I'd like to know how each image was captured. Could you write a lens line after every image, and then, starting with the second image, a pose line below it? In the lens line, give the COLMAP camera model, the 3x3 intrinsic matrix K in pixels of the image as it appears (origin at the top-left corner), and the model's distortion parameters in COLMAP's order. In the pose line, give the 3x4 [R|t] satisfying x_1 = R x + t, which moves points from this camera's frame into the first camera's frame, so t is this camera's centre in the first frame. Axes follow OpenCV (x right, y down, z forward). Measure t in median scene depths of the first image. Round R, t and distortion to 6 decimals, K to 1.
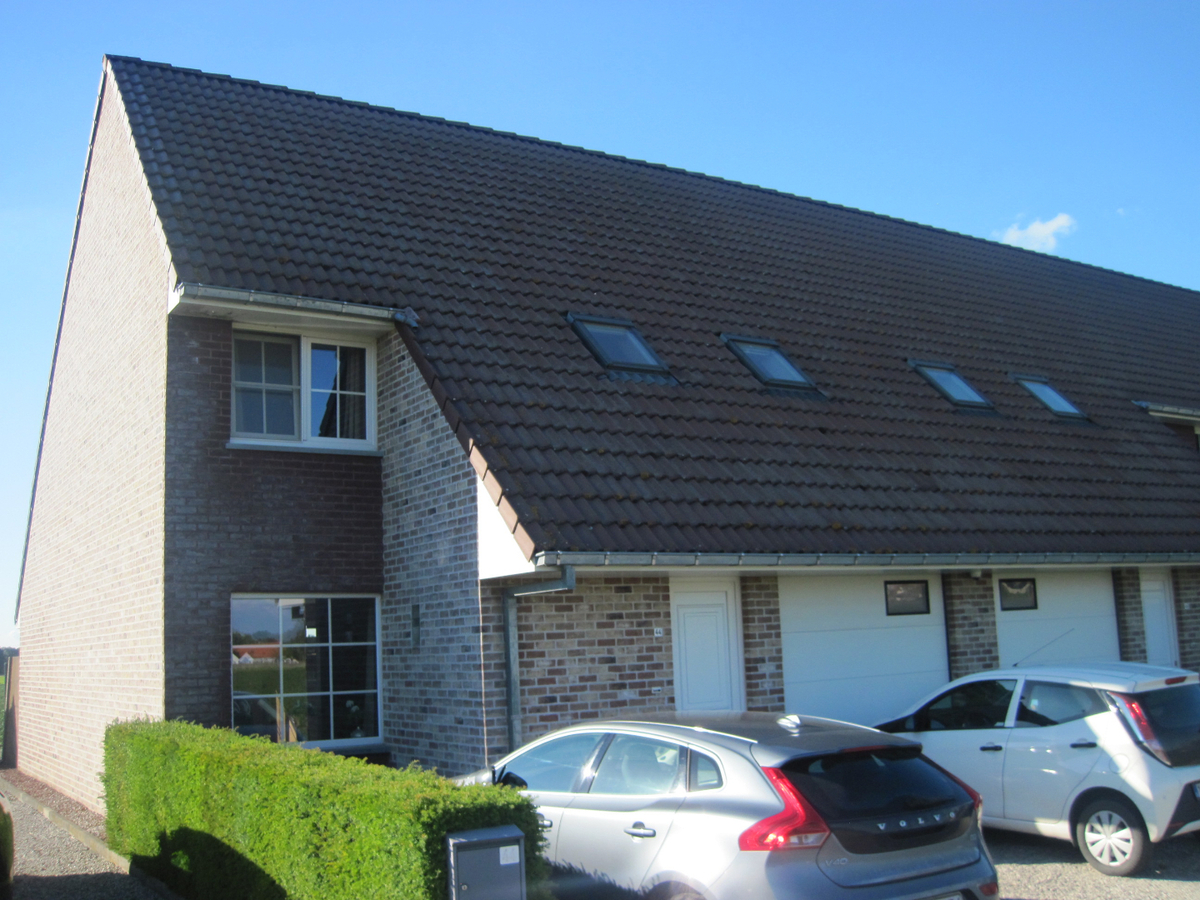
lens RADIAL K [[1233.1, 0, 603.0], [0, 1233.1, 443.6], [0, 0, 1]] dist [-0.183706, 0.173424]
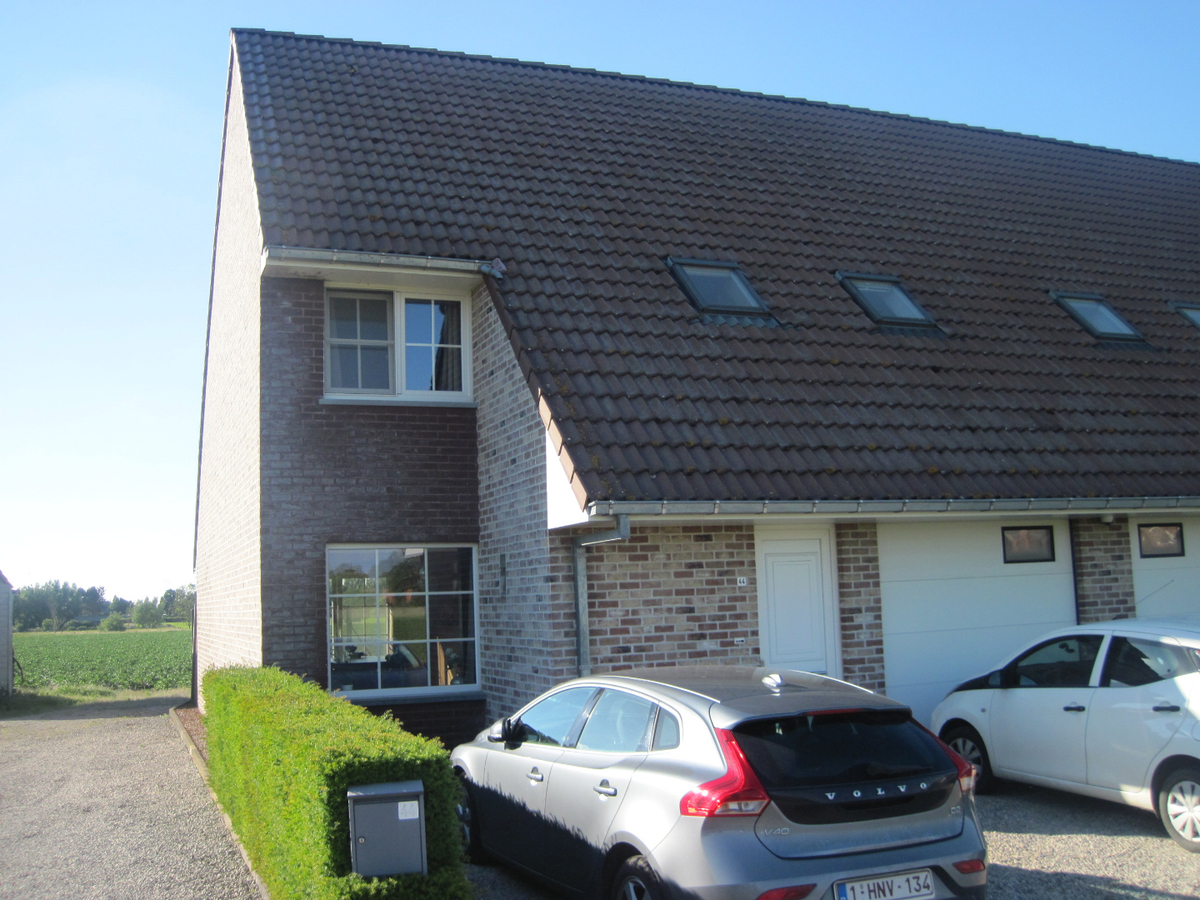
lens RADIAL K [[1231.7, 0, 601.1], [0, 1231.7, 433.1], [0, 0, 1]] dist [-0.180181, 0.154784]
pose [[0.981427, -0.019452, -0.190847, 0.117798], [0.026538, 0.999047, 0.034642, -0.001038], [0.189991, -0.039063, 0.981008, 0.025785]]
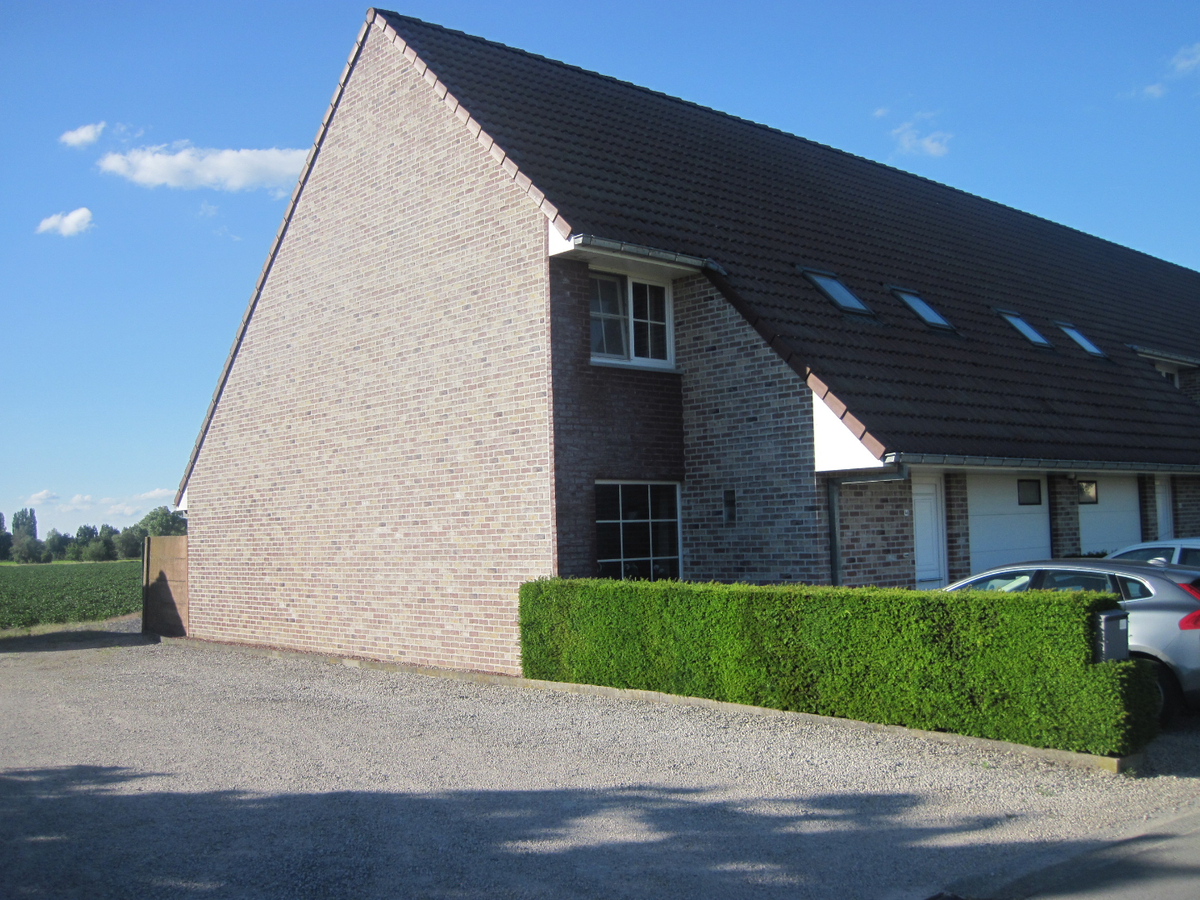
lens RADIAL K [[1231.7, 0, 601.1], [0, 1231.7, 433.1], [0, 0, 1]] dist [-0.180181, 0.154784]
pose [[0.986389, 0.026827, 0.162225, -0.486879], [-0.038941, 0.996647, 0.071961, -0.017688], [-0.159751, -0.077299, 0.984126, -0.256745]]
